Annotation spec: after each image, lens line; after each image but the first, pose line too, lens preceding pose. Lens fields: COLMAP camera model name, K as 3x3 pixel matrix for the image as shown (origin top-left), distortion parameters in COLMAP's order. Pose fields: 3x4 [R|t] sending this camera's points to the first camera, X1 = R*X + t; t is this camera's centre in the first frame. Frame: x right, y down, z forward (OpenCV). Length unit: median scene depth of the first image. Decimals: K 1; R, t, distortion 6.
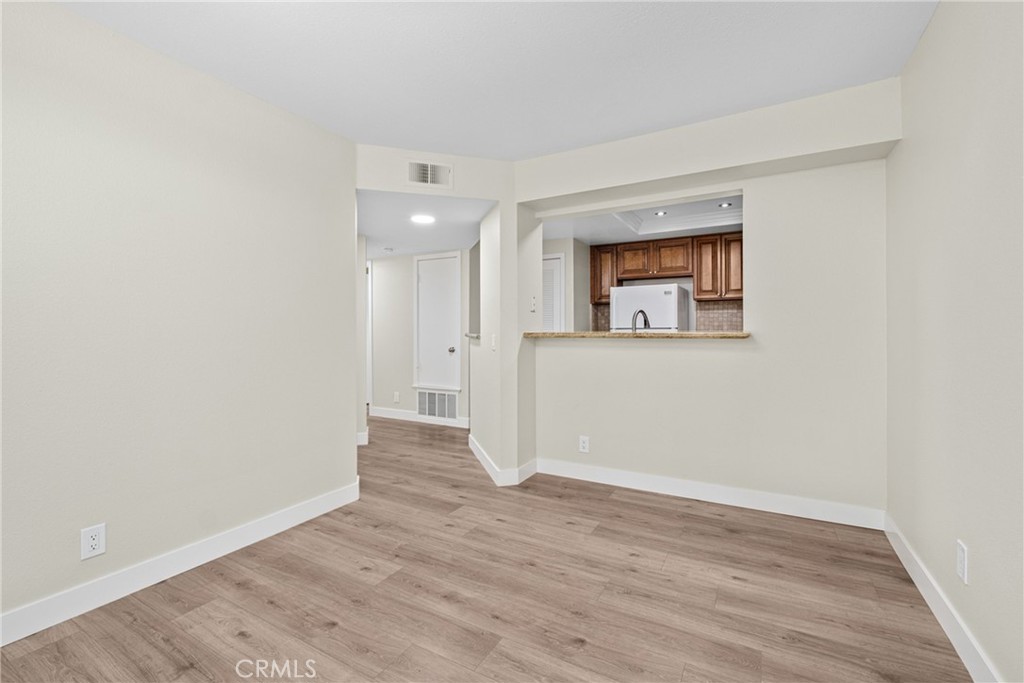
lens RADIAL K [[440.0, 0, 516.6], [0, 440.0, 331.8], [0, 0, 1]] dist [0.000954, -0.005621]
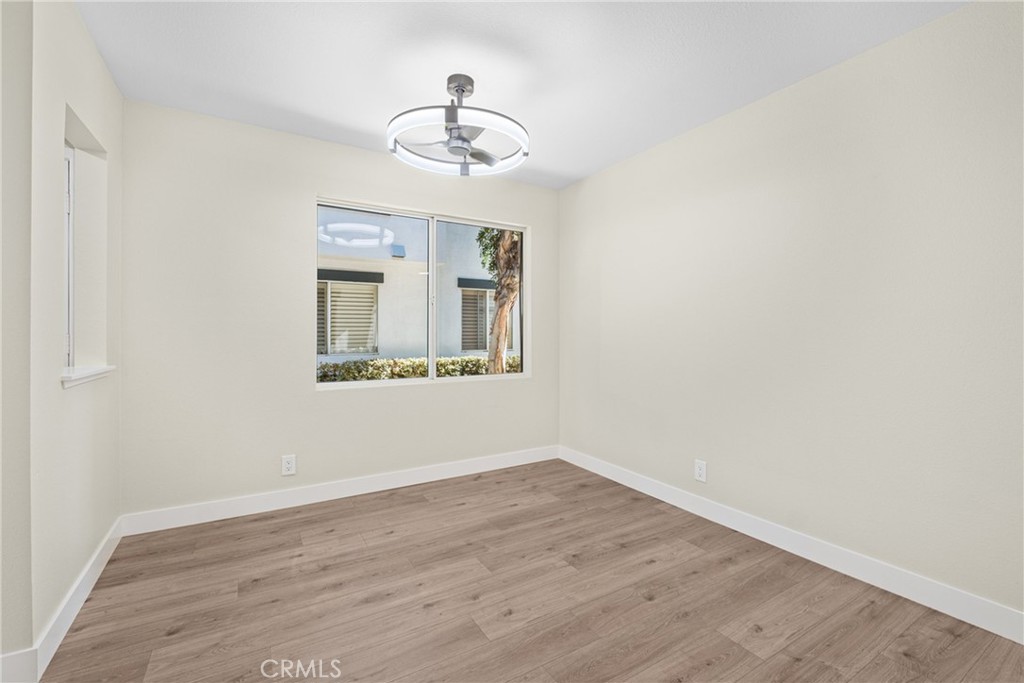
lens RADIAL K [[440.0, 0, 512.7], [0, 440.0, 332.8], [0, 0, 1]] dist [0.000954, -0.005621]
pose [[-0.497329, -0.000897, -0.867562, 0.479740], [-0.001416, 0.999999, -0.000222, 0.002365], [0.867561, 0.001119, -0.497330, 0.849712]]
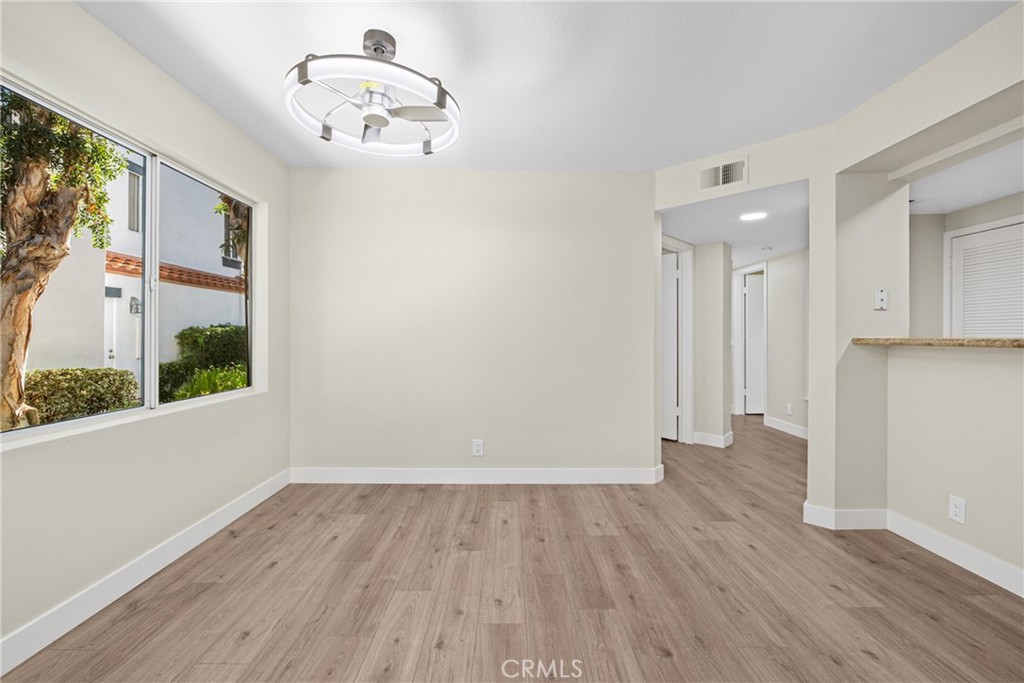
lens RADIAL K [[440.0, 0, 512.8], [0, 440.0, 338.7], [0, 0, 1]] dist [0.000954, -0.005621]
pose [[0.494236, 0.007005, -0.869300, 0.528568], [-0.003353, 0.999975, 0.006152, 0.000040], [0.869321, -0.000126, 0.494247, 0.141277]]
